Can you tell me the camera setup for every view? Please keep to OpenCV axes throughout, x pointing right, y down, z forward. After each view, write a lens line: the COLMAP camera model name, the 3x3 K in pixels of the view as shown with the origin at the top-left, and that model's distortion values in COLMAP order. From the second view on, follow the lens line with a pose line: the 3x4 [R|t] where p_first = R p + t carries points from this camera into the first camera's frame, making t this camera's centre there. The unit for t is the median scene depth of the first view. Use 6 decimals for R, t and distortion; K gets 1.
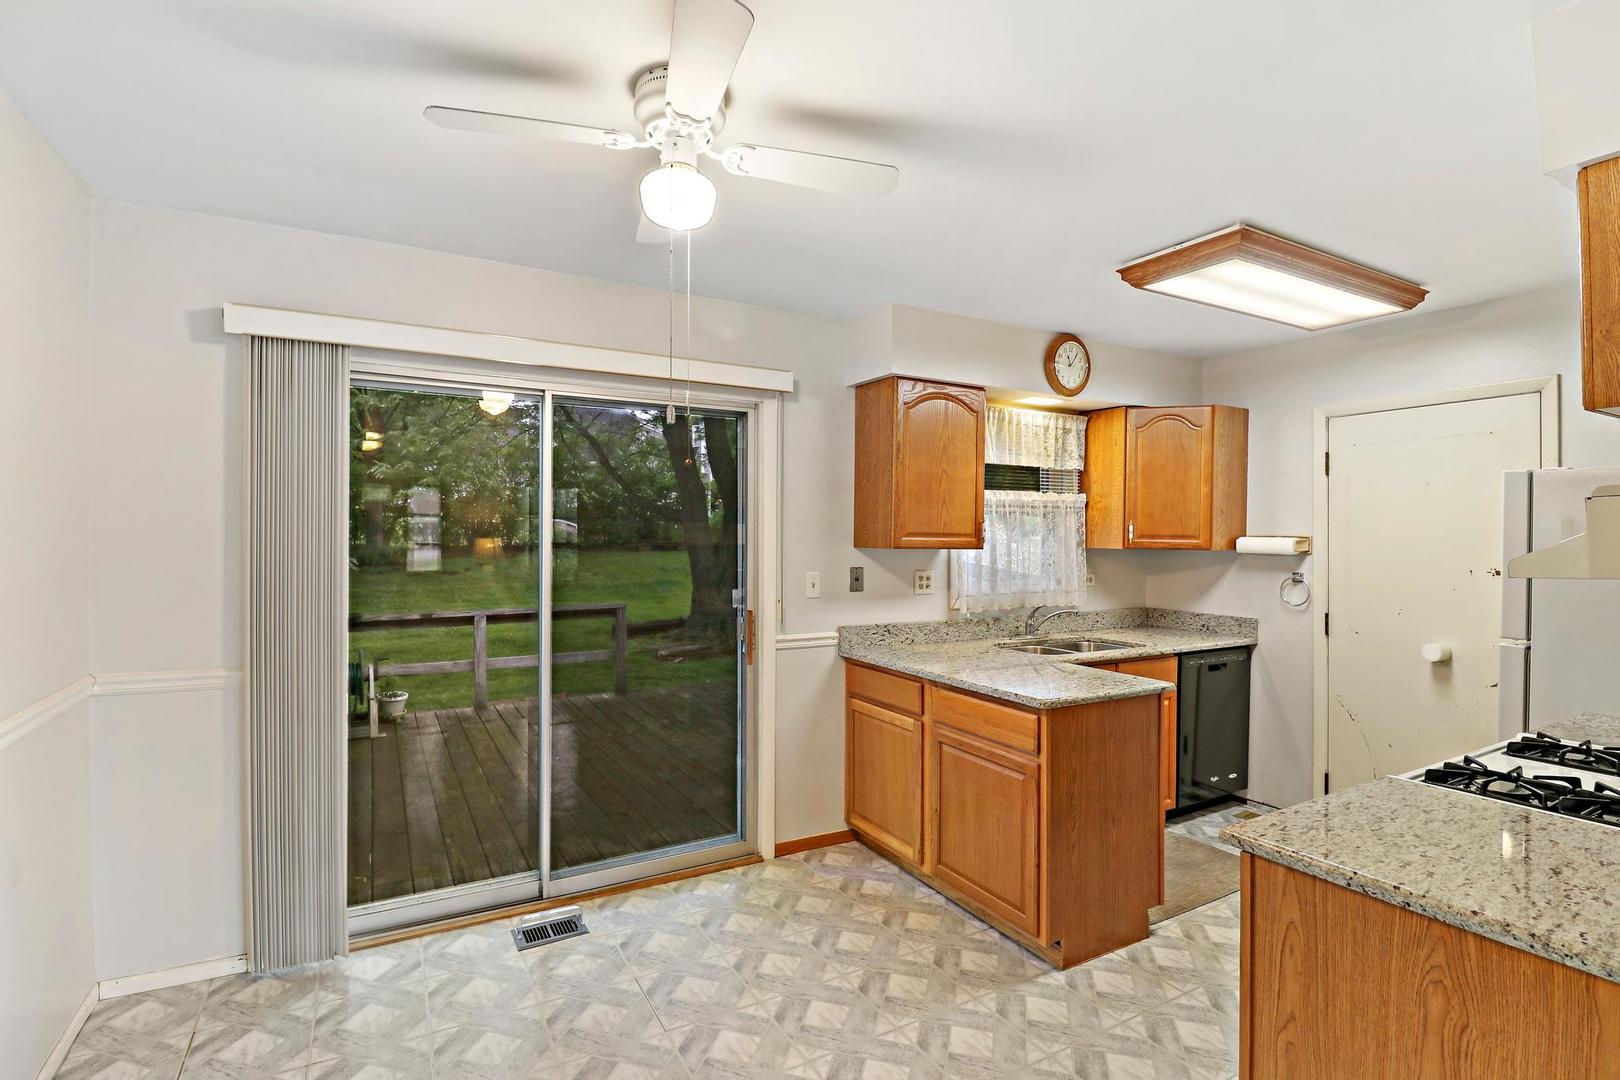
lens RADIAL K [[767.1, 0, 806.6], [0, 767.1, 540.4], [0, 0, 1]] dist [-0.001907, -0.004437]
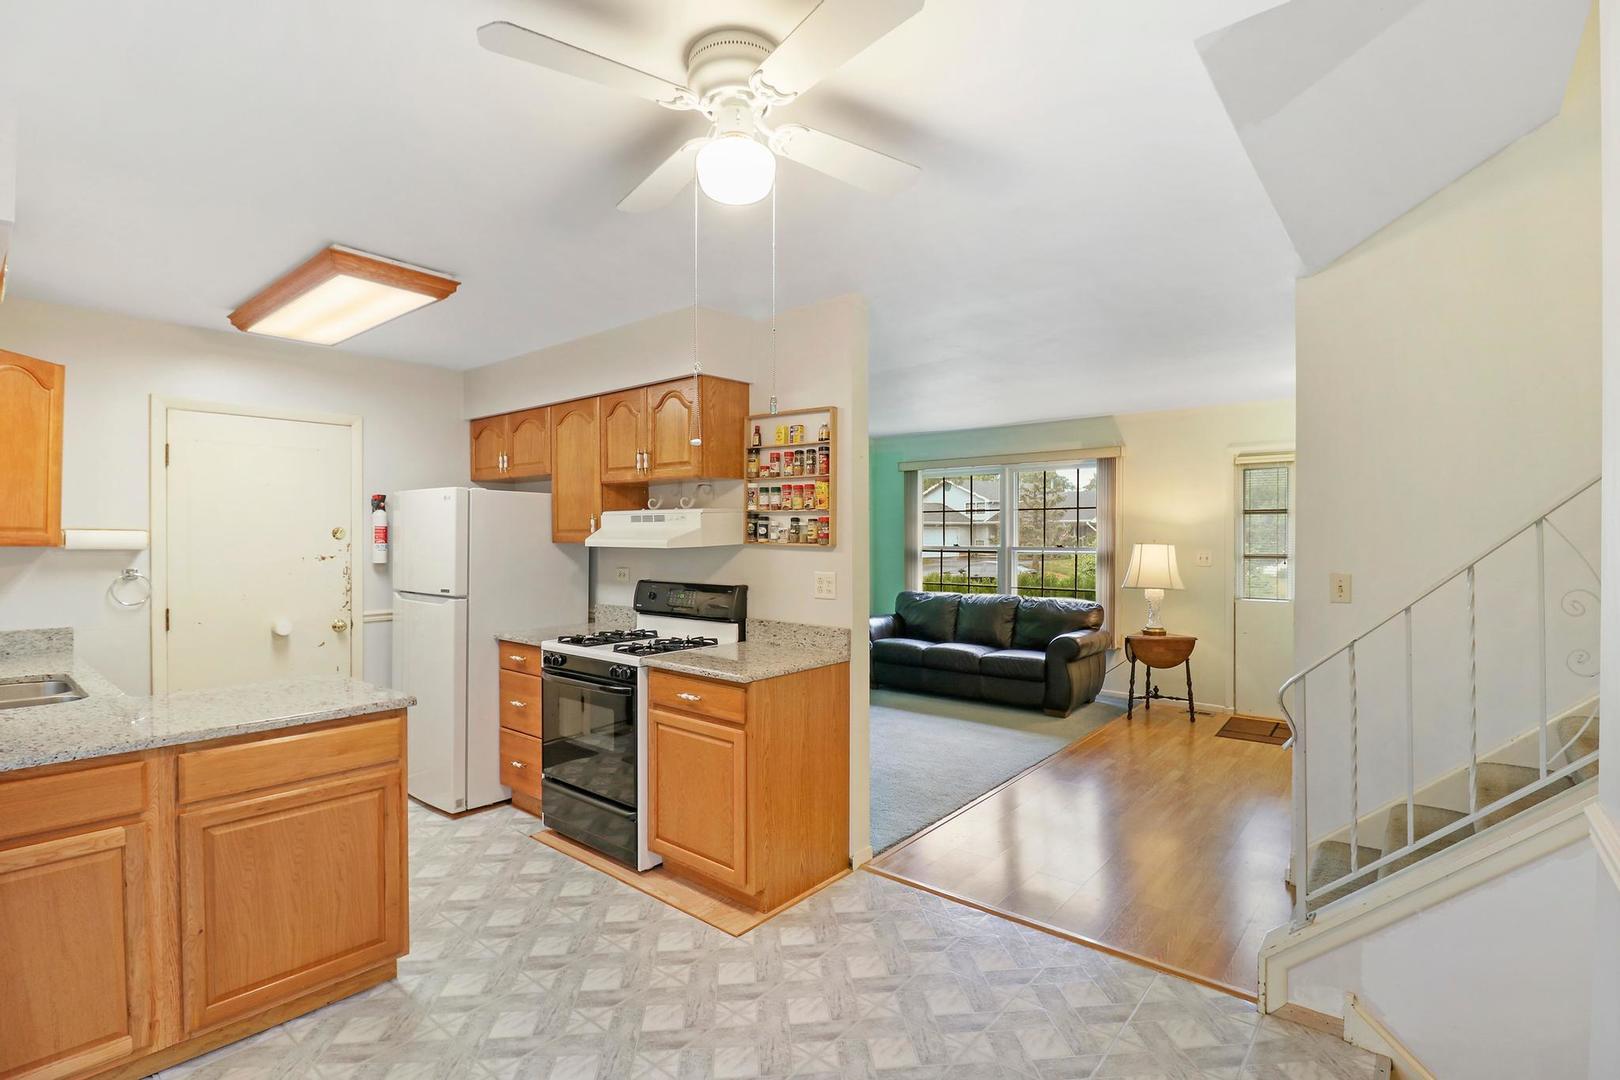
lens RADIAL K [[767.1, 0, 801.2], [0, 767.1, 534.7], [0, 0, 1]] dist [-0.001907, -0.004437]
pose [[-0.344419, -0.003557, 0.938809, -0.501238], [0.006542, 0.999959, 0.006189, 0.000486], [-0.938793, 0.008273, -0.344381, 0.568112]]
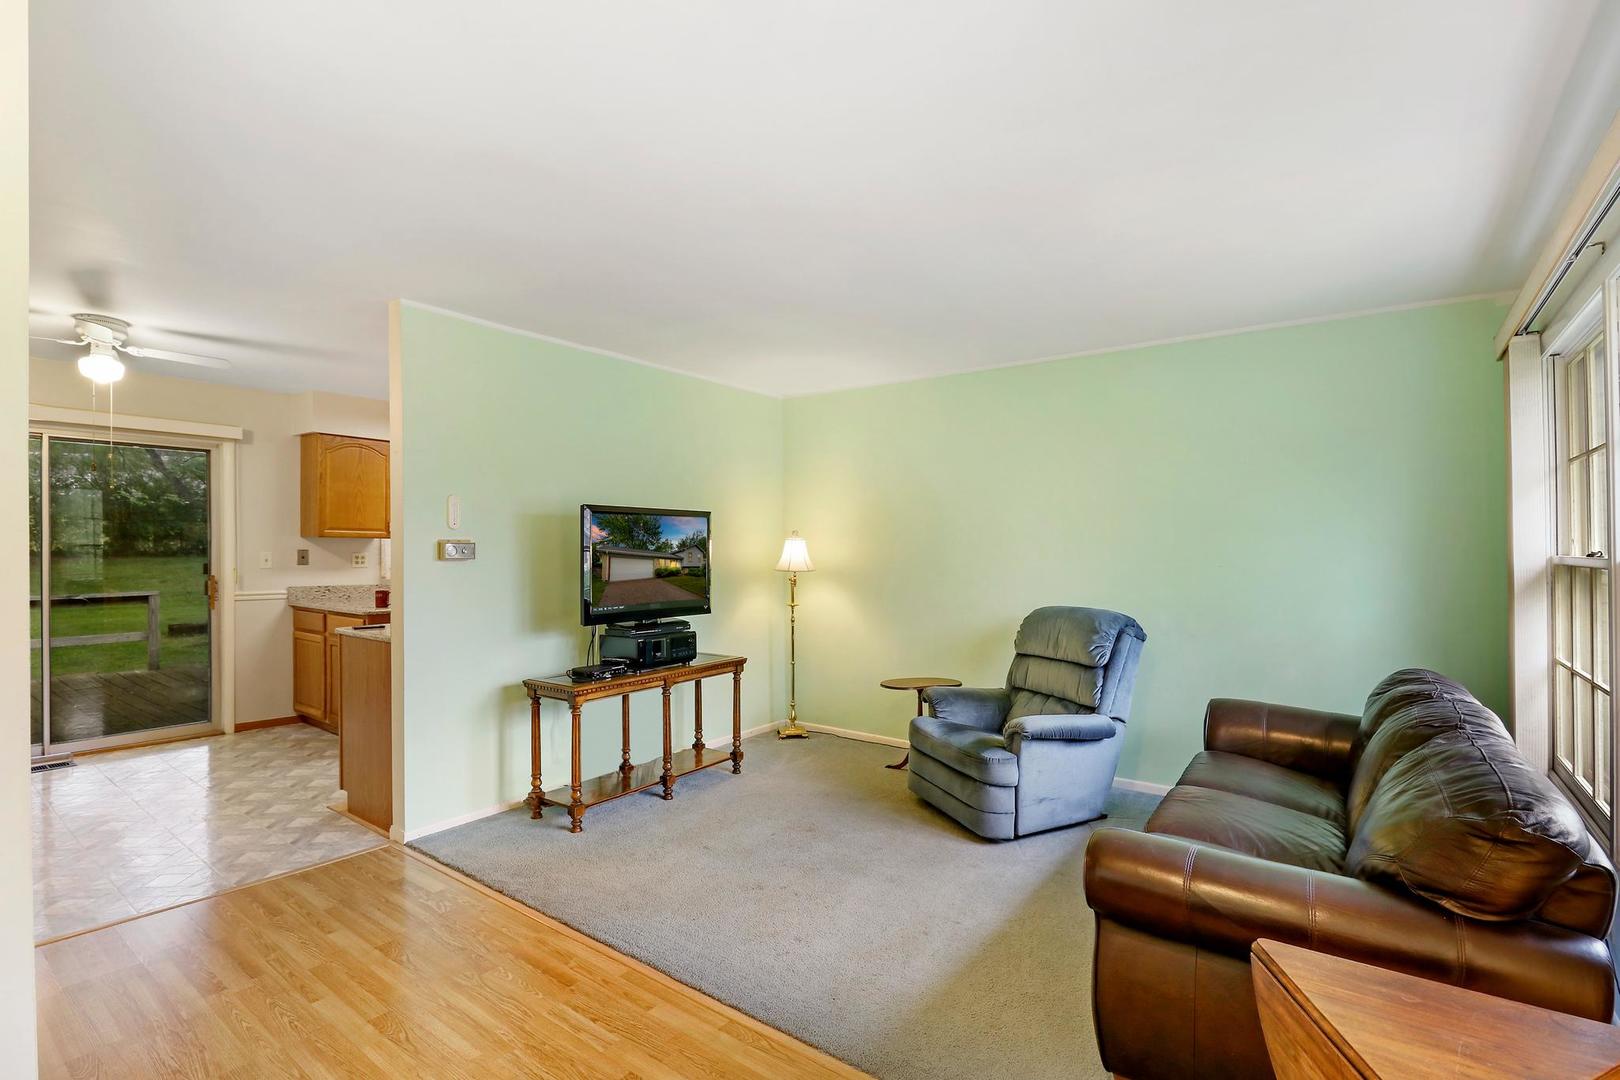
lens RADIAL K [[767.1, 0, 800.3], [0, 767.1, 551.0], [0, 0, 1]] dist [-0.001907, -0.004437]
pose [[0.920288, 0.001469, 0.391240, 0.371322], [-0.001022, 0.999999, -0.001350, 0.037323], [-0.391241, 0.000842, 0.920288, -0.812506]]
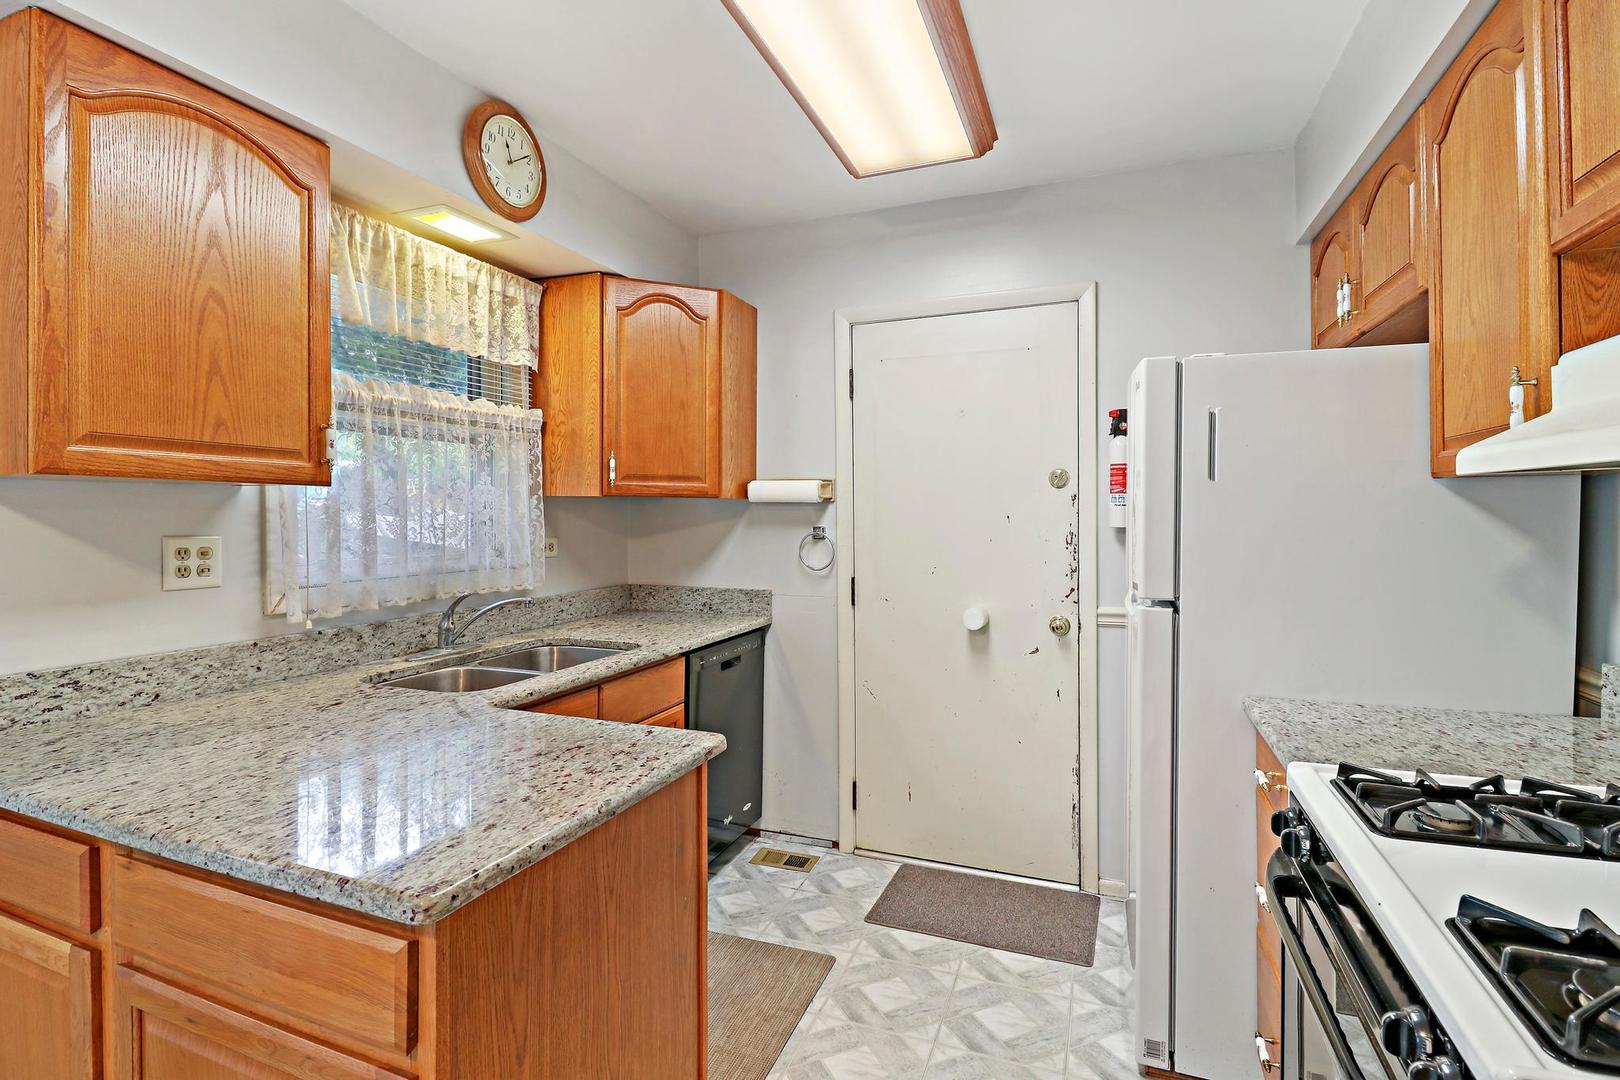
lens RADIAL K [[767.1, 0, 804.9], [0, 767.1, 518.2], [0, 0, 1]] dist [-0.001907, -0.004437]
pose [[0.777953, -0.011770, 0.628212, 0.150864], [0.014230, 0.999898, 0.001113, 0.033173], [-0.628161, 0.008073, 0.778041, 0.417497]]
